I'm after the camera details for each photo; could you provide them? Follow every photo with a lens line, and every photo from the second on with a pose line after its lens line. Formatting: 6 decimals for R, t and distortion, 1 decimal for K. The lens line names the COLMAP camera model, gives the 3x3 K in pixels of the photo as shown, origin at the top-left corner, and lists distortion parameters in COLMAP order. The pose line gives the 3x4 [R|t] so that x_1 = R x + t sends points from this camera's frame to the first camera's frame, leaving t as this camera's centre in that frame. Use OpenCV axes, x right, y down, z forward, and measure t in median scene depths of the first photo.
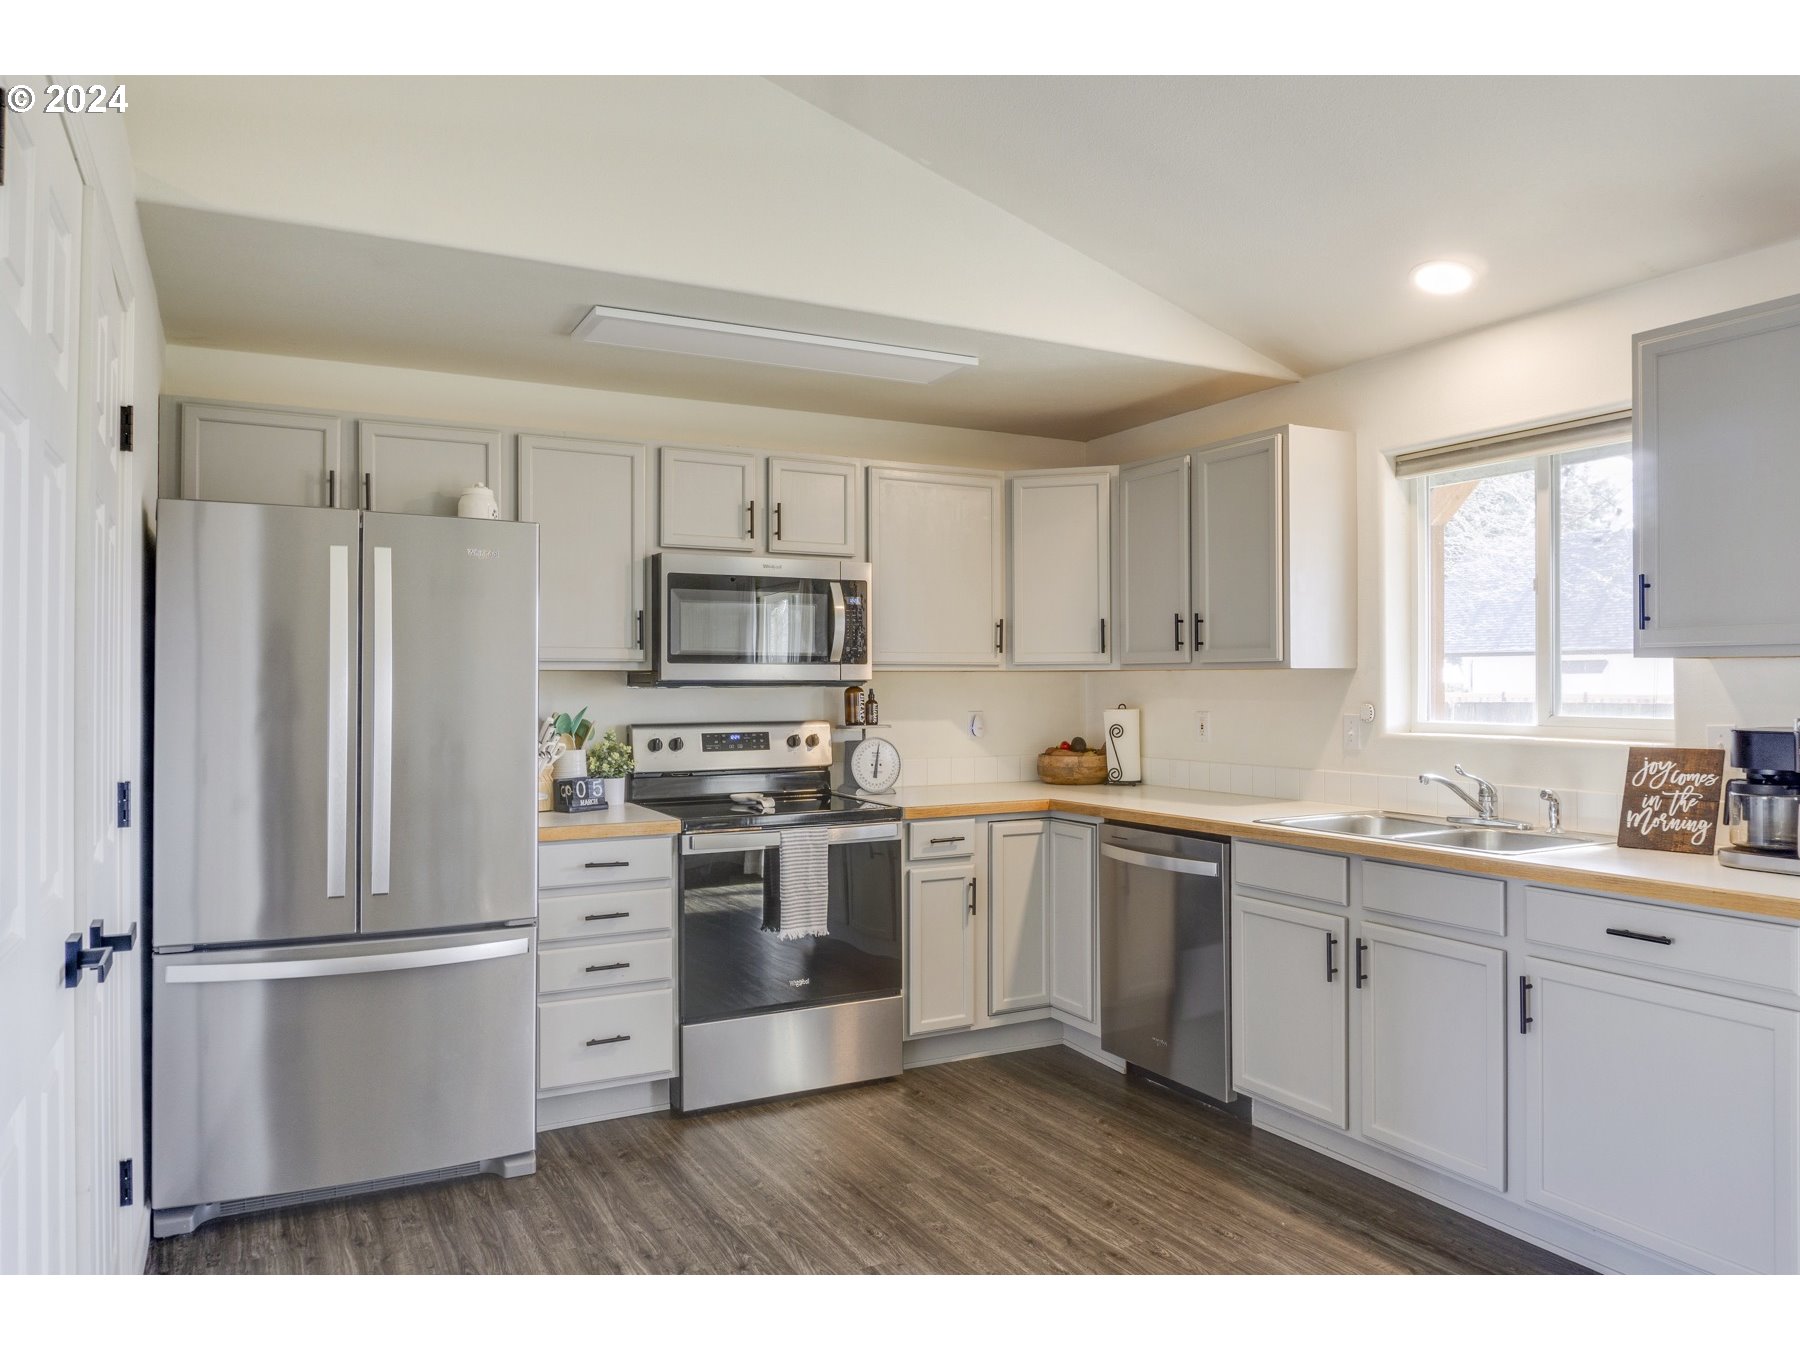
lens RADIAL K [[1223.9, 0, 865.4], [0, 1223.9, 674.8], [0, 0, 1]] dist [-0.023057, 0.000550]
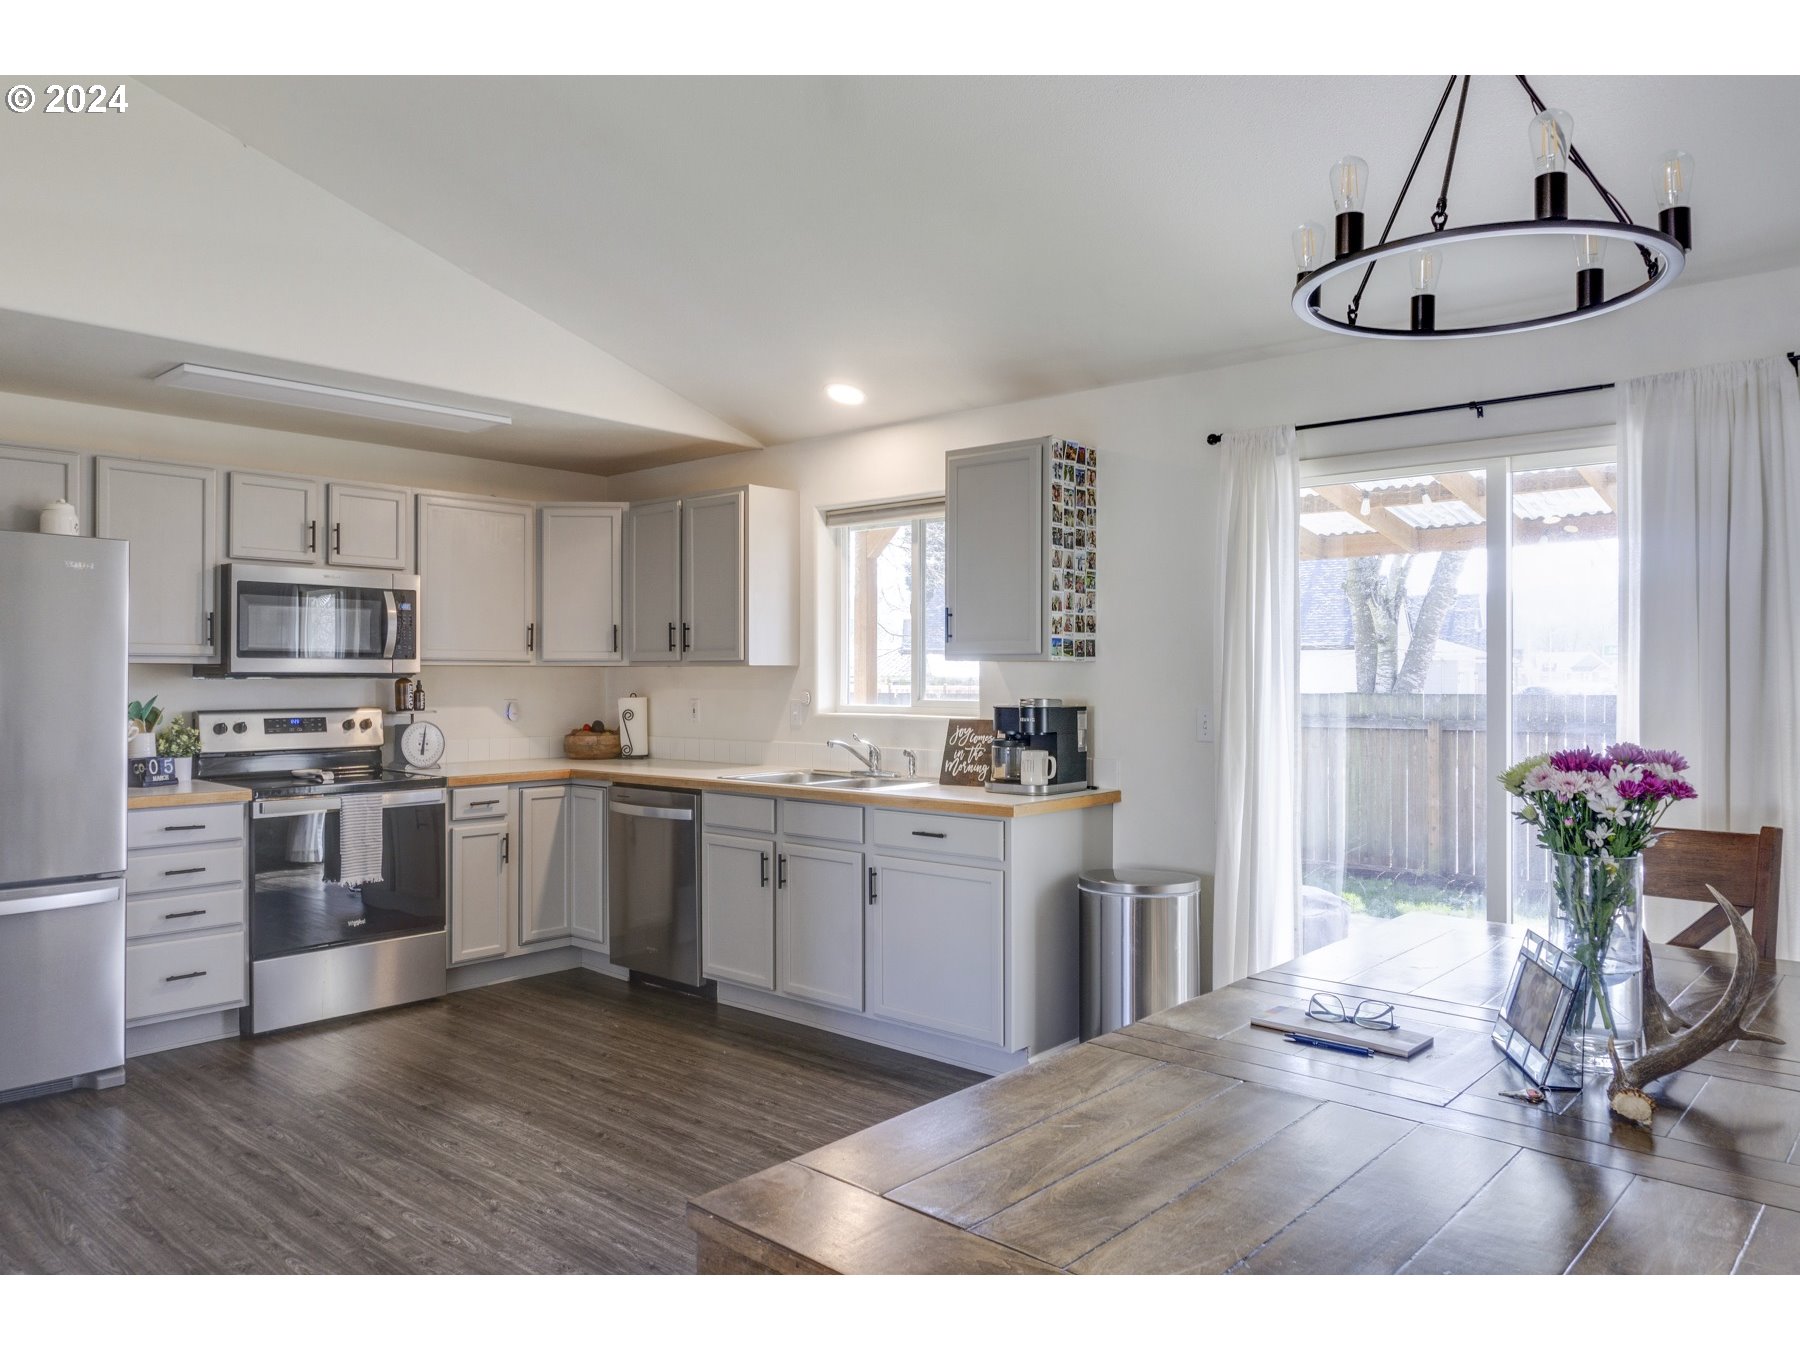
lens RADIAL K [[1258.5, 0, 867.0], [0, 1258.5, 677.4], [0, 0, 1]] dist [-0.020049, -0.003872]
pose [[0.938009, 0.003268, 0.346595, -0.011021], [-0.005786, 0.999964, 0.006231, -0.001597], [-0.346562, -0.007850, 0.937994, -0.333972]]
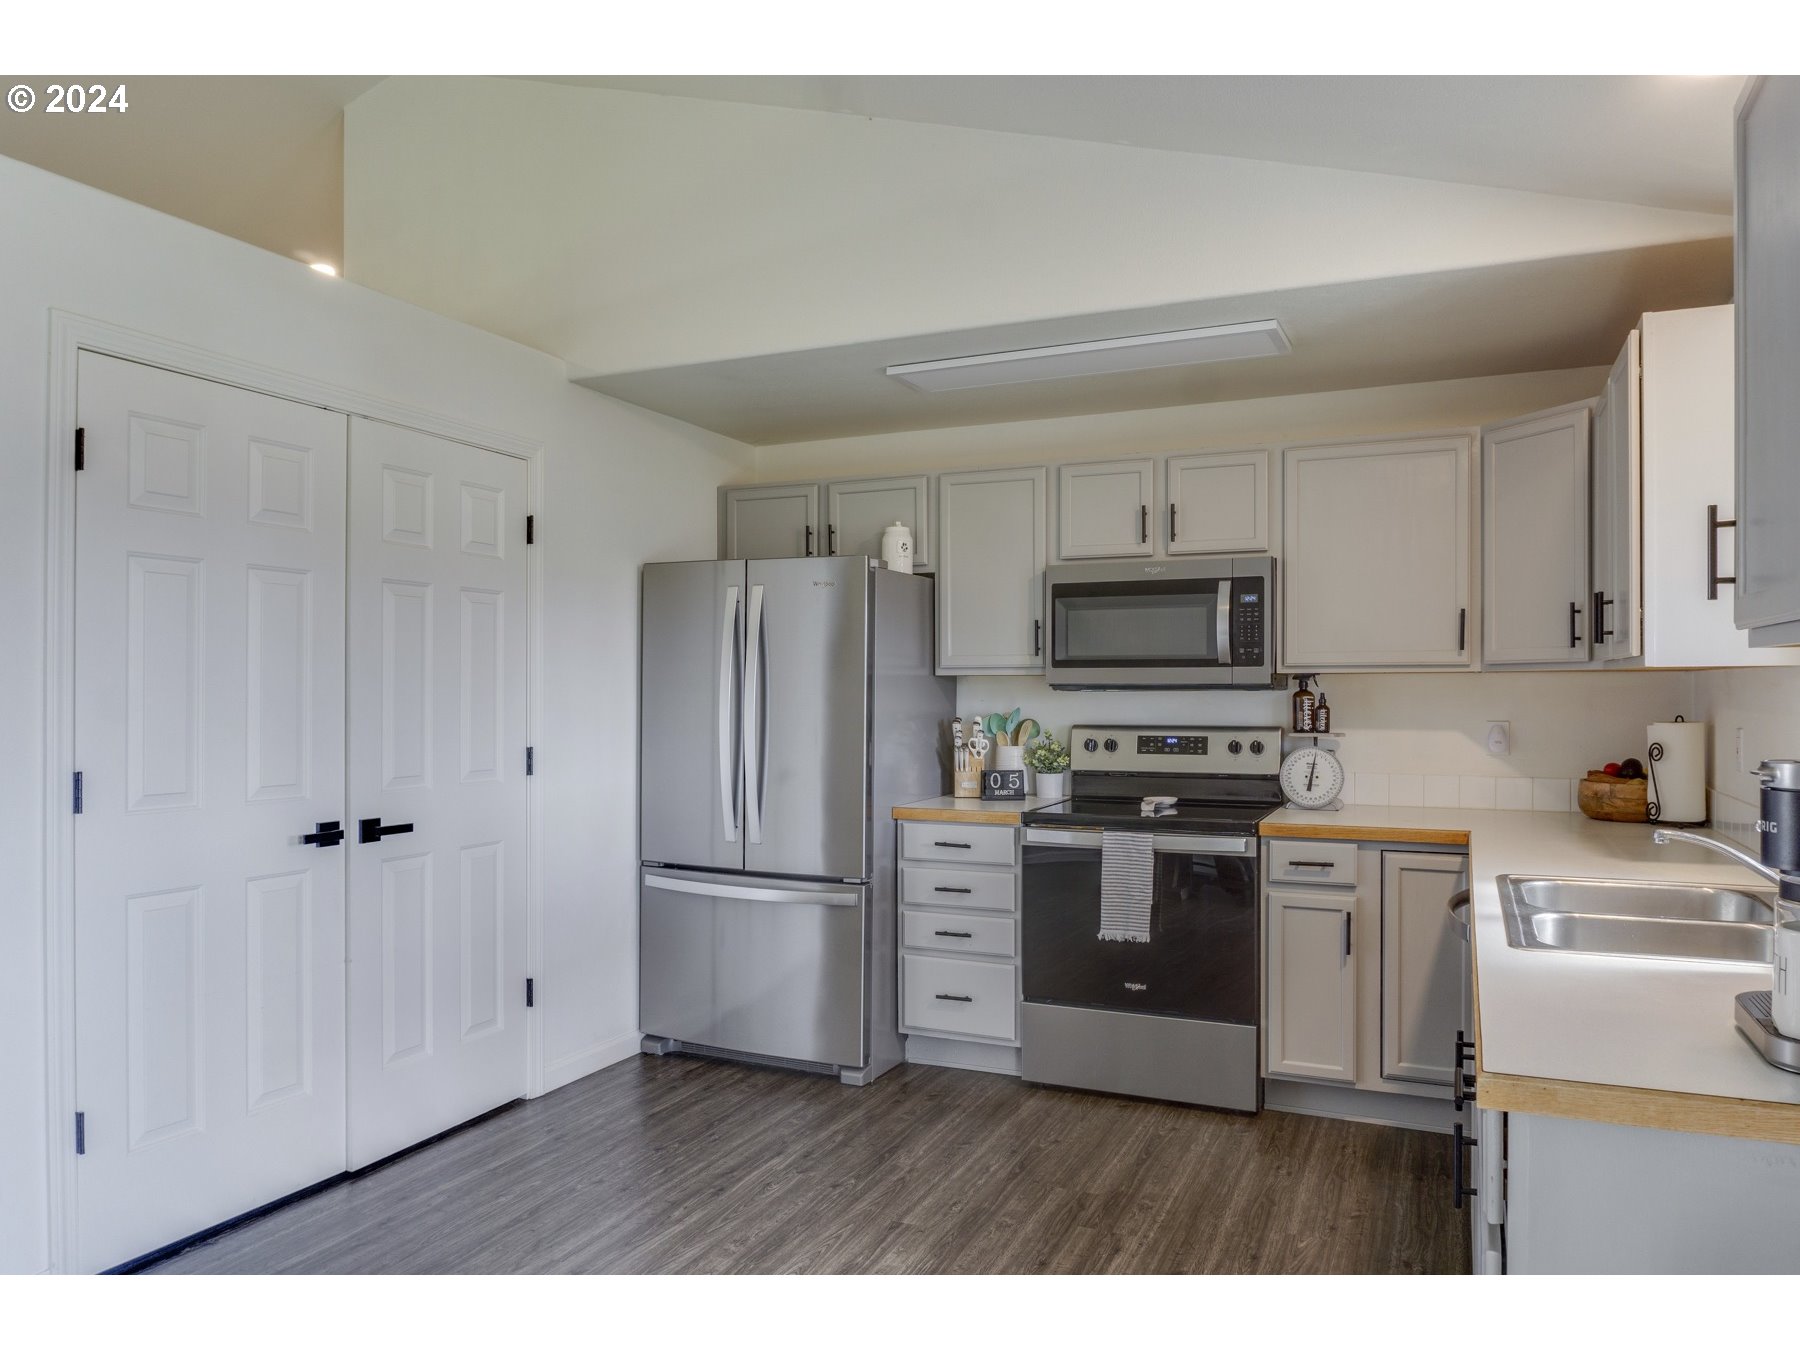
lens RADIAL K [[1214.6, 0, 897.5], [0, 1214.6, 696.4], [0, 0, 1]] dist [-0.018506, 0.000487]
pose [[0.615784, 0.006647, -0.787887, 0.598320], [0.006016, 0.999896, 0.013138, 0.000304], [0.787892, -0.012830, 0.615680, 0.235525]]
